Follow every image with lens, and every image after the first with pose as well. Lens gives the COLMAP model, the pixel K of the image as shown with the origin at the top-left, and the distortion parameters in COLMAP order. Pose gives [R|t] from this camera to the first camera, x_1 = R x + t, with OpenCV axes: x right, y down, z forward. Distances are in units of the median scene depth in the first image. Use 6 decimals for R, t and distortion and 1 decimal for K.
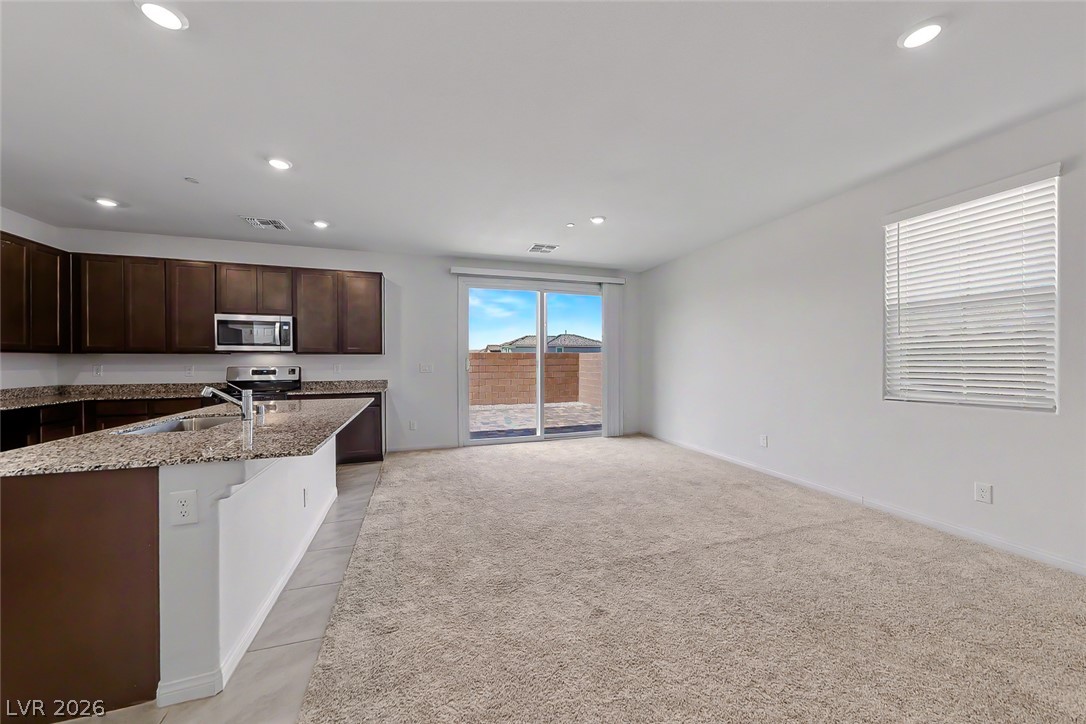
lens RADIAL K [[385.1, 0, 540.4], [0, 385.1, 359.8], [0, 0, 1]] dist [0.005063, -0.001457]
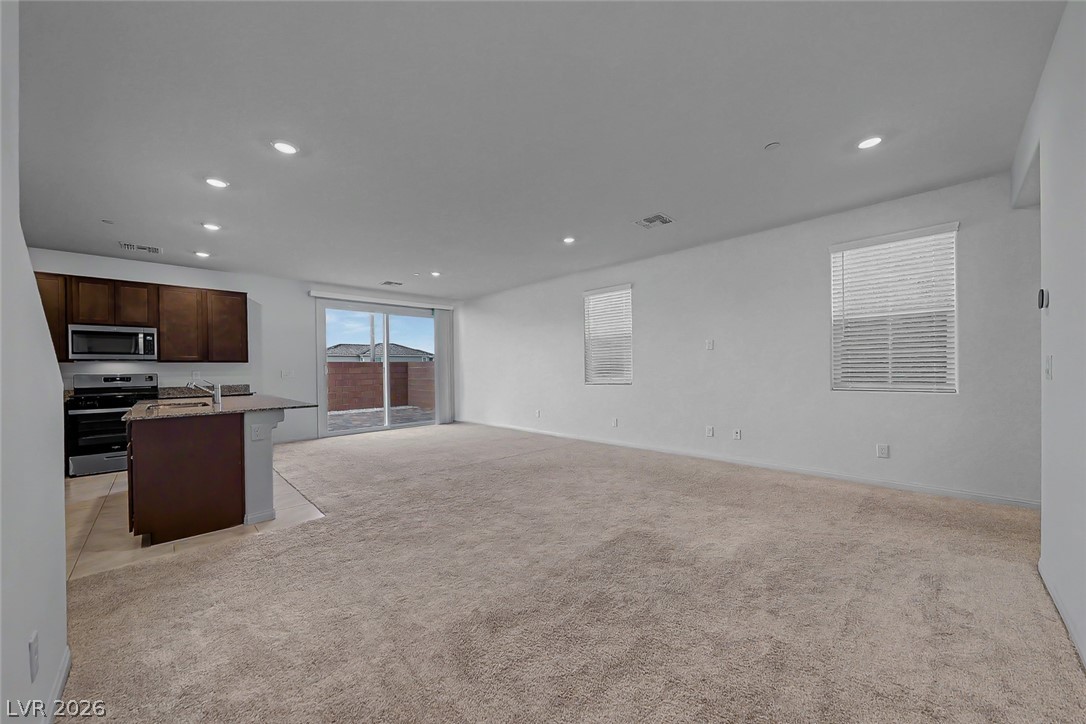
lens RADIAL K [[385.1, 0, 534.4], [0, 385.1, 366.6], [0, 0, 1]] dist [0.005063, -0.001457]
pose [[0.903546, -0.006255, 0.428445, -0.136701], [0.009557, 0.999939, -0.005557, 0.014355], [-0.428384, 0.009115, 0.903551, -0.478371]]
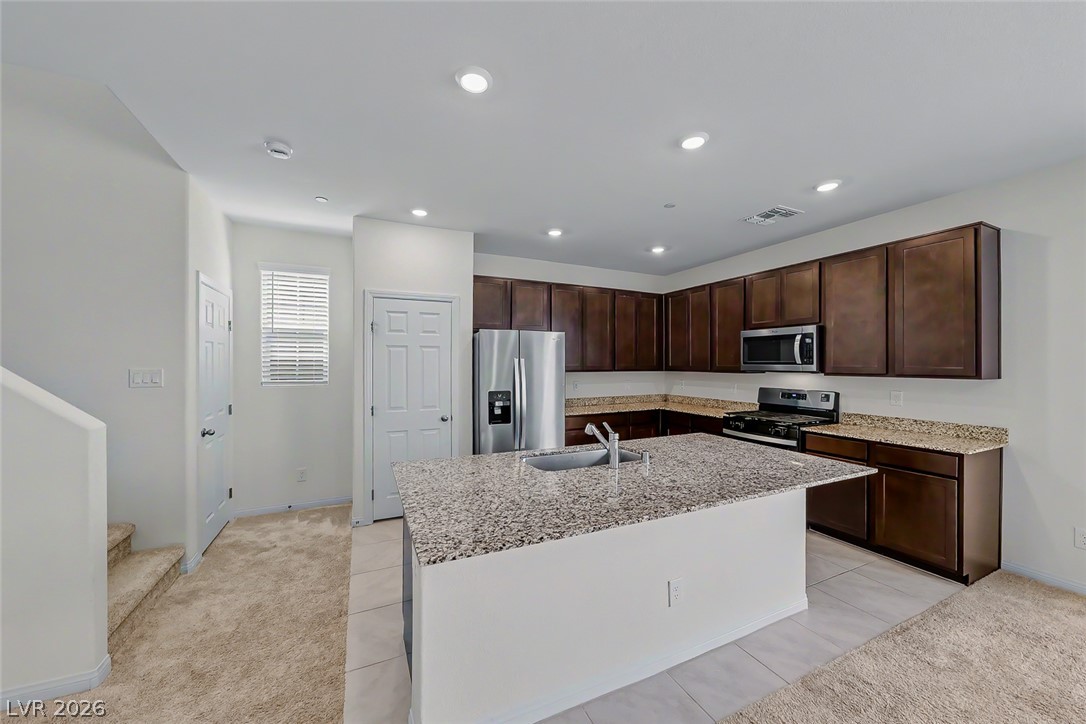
lens RADIAL K [[385.1, 0, 544.1], [0, 385.1, 367.9], [0, 0, 1]] dist [0.005063, -0.001457]
pose [[0.124160, 0.012709, -0.992181, 0.035347], [-0.000023, 0.999918, 0.012805, -0.039464], [0.992262, -0.001567, 0.124150, 0.383573]]
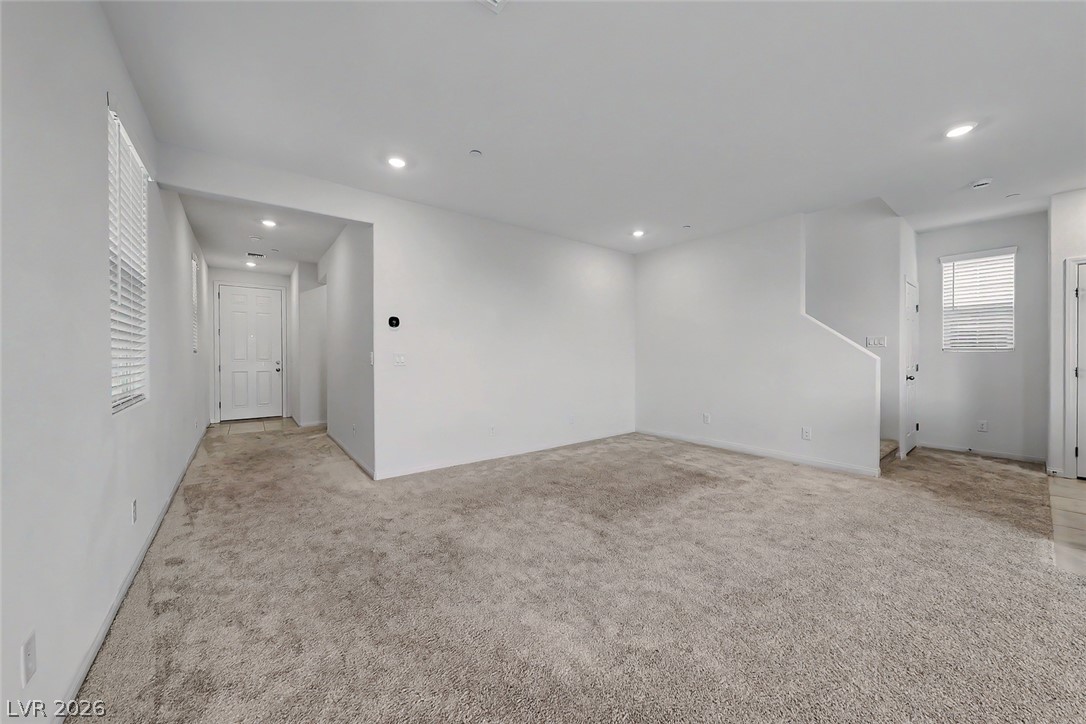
lens RADIAL K [[385.1, 0, 528.6], [0, 385.1, 356.3], [0, 0, 1]] dist [0.005063, -0.001457]
pose [[-0.946004, 0.006351, -0.324094, 0.568485], [0.006404, 0.999979, 0.000904, 0.012067], [0.324093, -0.001221, -0.946024, 0.529974]]
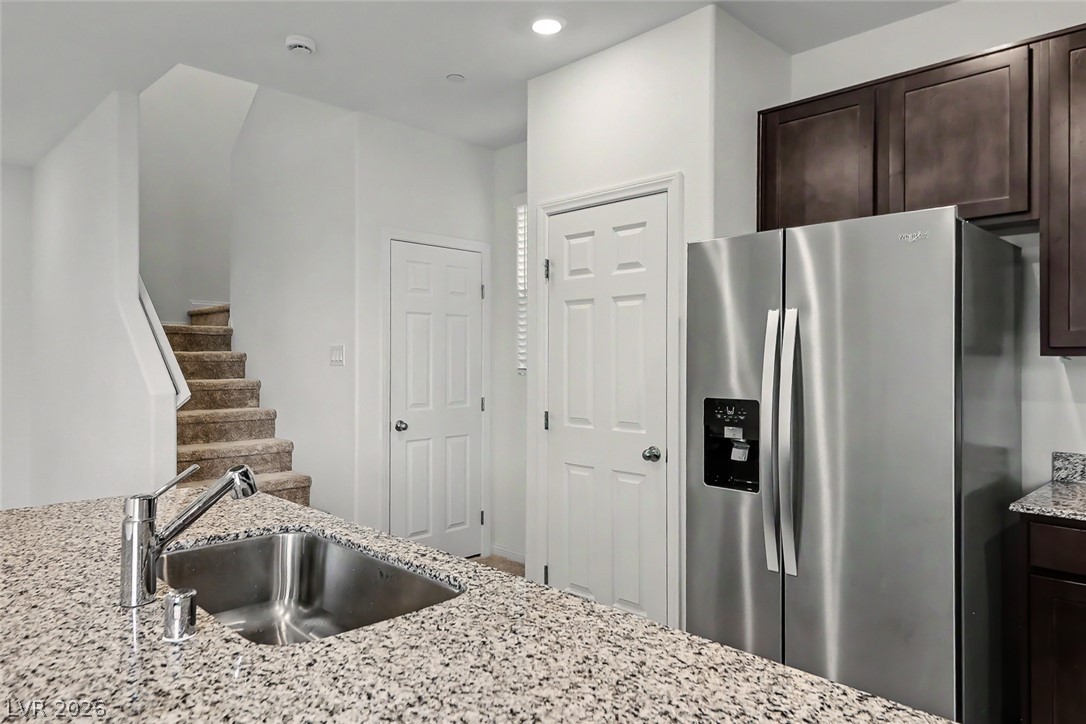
lens RADIAL K [[713.8, 0, 542.3], [0, 713.8, 357.9], [0, 0, 1]] dist [0.037823, -0.006678]
pose [[-0.897335, -0.000956, -0.441349, -0.400896], [0.000680, 0.999993, -0.003548, -0.011595], [0.441349, -0.003484, -0.897329, 0.829434]]
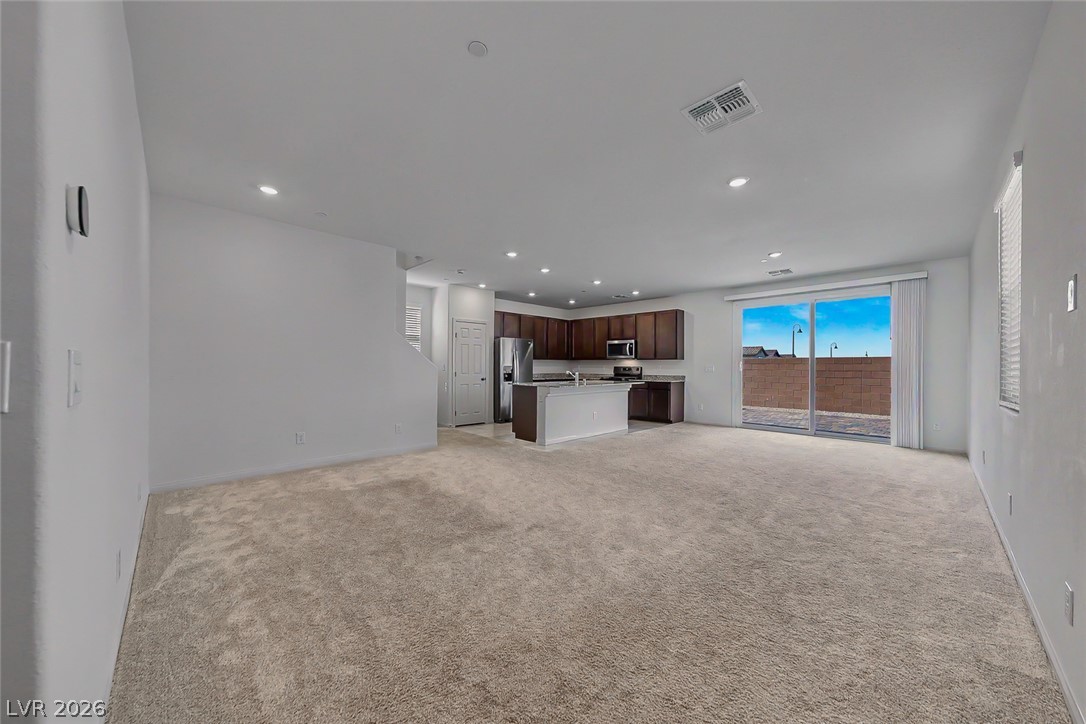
lens RADIAL K [[385.1, 0, 548.1], [0, 385.1, 366.1], [0, 0, 1]] dist [0.005063, -0.001457]
pose [[0.456818, 0.007599, -0.889528, 0.848955], [-0.006432, 0.999966, 0.005239, 0.008755], [0.889537, 0.003329, 0.456851, -0.239963]]
